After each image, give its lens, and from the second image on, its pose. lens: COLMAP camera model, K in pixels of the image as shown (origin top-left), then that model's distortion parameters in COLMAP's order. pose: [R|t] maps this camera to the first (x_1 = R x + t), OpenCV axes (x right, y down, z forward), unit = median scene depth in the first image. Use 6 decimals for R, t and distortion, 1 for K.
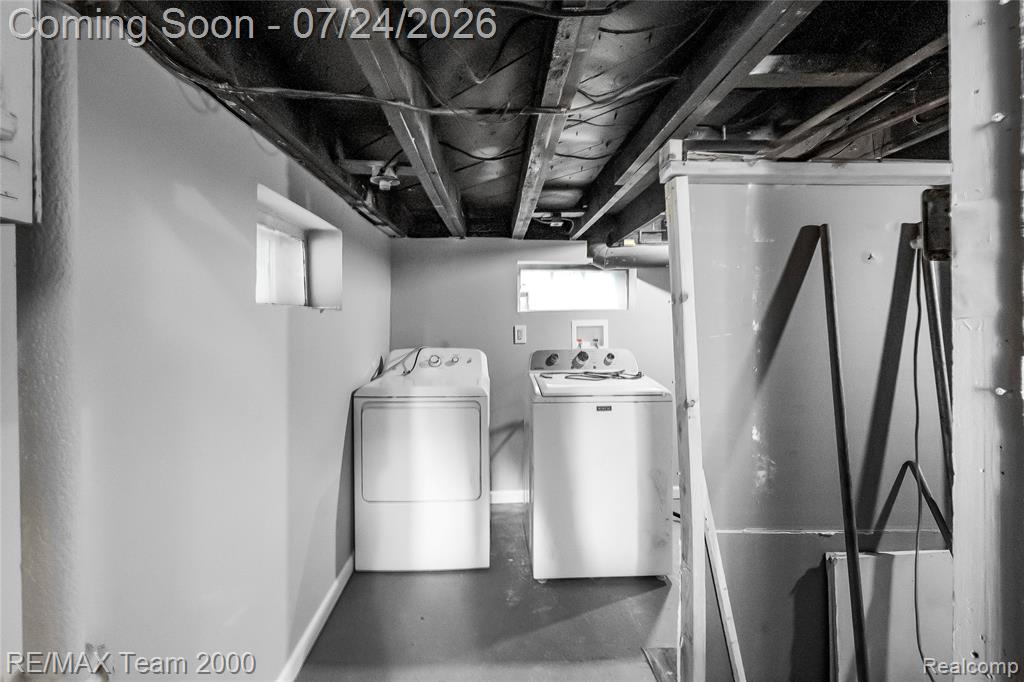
lens RADIAL K [[478.3, 0, 509.9], [0, 478.3, 316.7], [0, 0, 1]] dist [-0.000668, 0.000007]
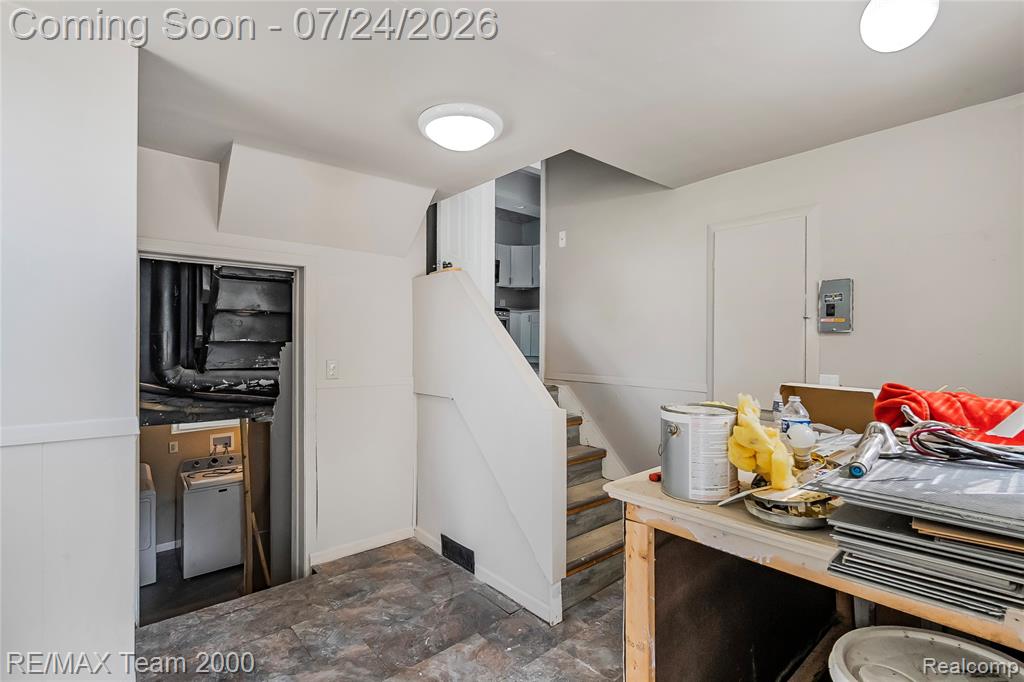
lens RADIAL K [[465.7, 0, 501.5], [0, 465.7, 339.6], [0, 0, 1]] dist [0.000268, -0.000476]
pose [[0.791957, 0.003493, 0.610568, -0.071710], [-0.000856, 0.999989, -0.004610, -0.369625], [-0.610577, 0.003129, 0.791951, -1.088928]]
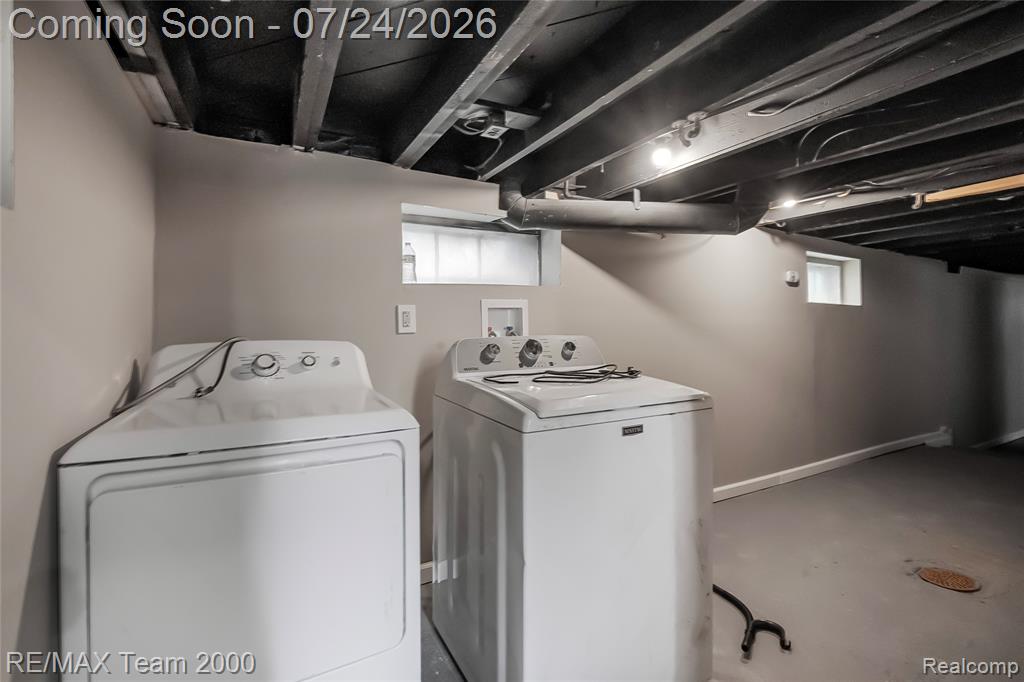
lens RADIAL K [[472.6, 0, 509.6], [0, 472.6, 323.1], [0, 0, 1]] dist [0.001371, -0.000024]
pose [[0.899419, -0.001974, 0.437083, -0.143181], [0.003304, 0.999992, -0.002283, 0.049552], [-0.437075, 0.003498, 0.899418, 0.428675]]
